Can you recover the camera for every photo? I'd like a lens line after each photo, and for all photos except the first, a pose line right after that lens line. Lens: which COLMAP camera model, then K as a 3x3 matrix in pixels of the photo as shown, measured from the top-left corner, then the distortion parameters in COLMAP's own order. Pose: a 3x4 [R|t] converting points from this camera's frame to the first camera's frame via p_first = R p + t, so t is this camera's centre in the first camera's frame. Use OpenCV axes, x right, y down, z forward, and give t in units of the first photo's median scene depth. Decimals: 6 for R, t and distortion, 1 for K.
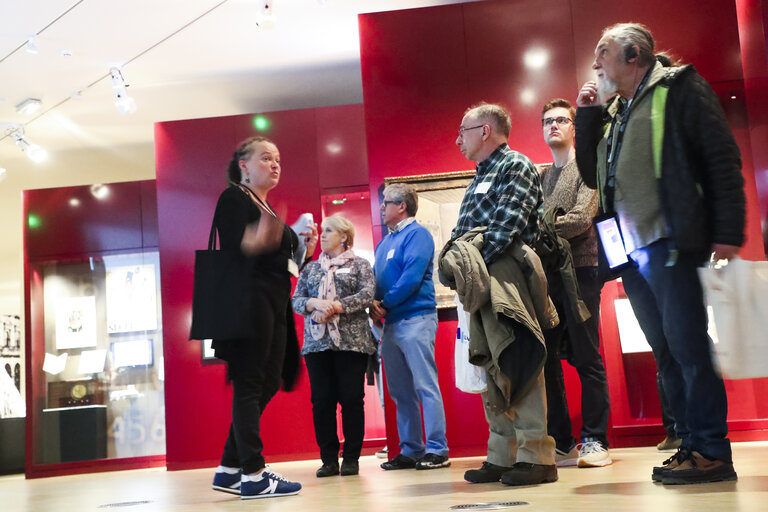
lens RADIAL K [[1063.9, 0, 406.4], [0, 1063.9, 254.4], [0, 0, 1]] dist [0.013636, -0.000744]
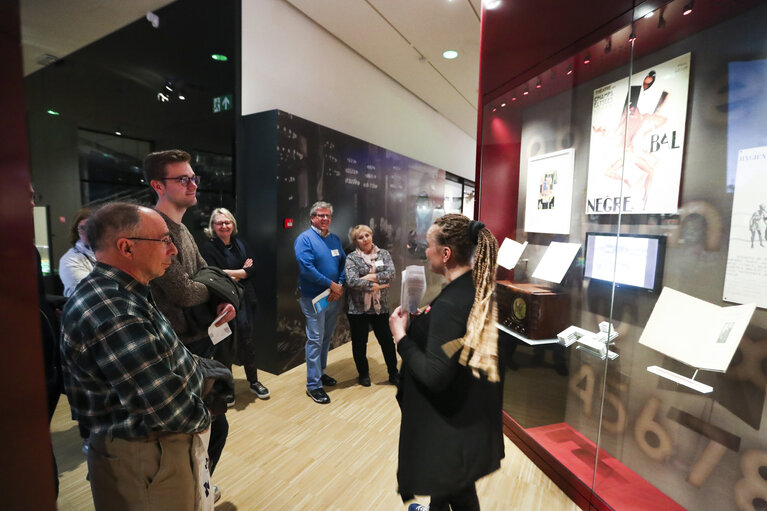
lens RADIAL K [[376.7, 0, 383.5], [0, 376.7, 255.5], [0, 0, 1]] dist [0.000060, 0.000234]
pose [[0.331464, 0.176081, -0.926891, -0.135875], [0.119995, 0.966584, 0.226533, 0.039292], [0.935806, -0.186310, 0.299259, 0.875329]]
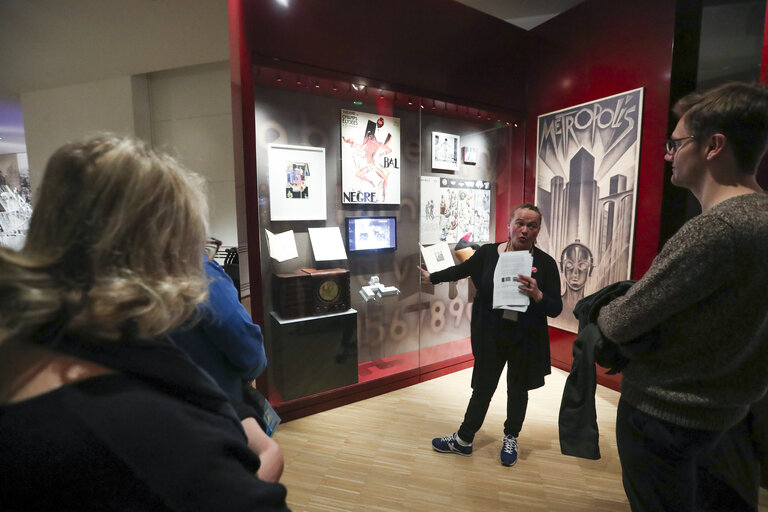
lens RADIAL K [[377.2, 0, 384.0], [0, 377.2, 256.0], [0, 0, 1]] dist [0.000060, 0.000234]
pose [[0.808098, 0.007185, 0.589005, -0.425042], [-0.154907, 0.967322, 0.200728, 0.054749], [-0.568315, -0.253449, 0.782804, 0.808195]]
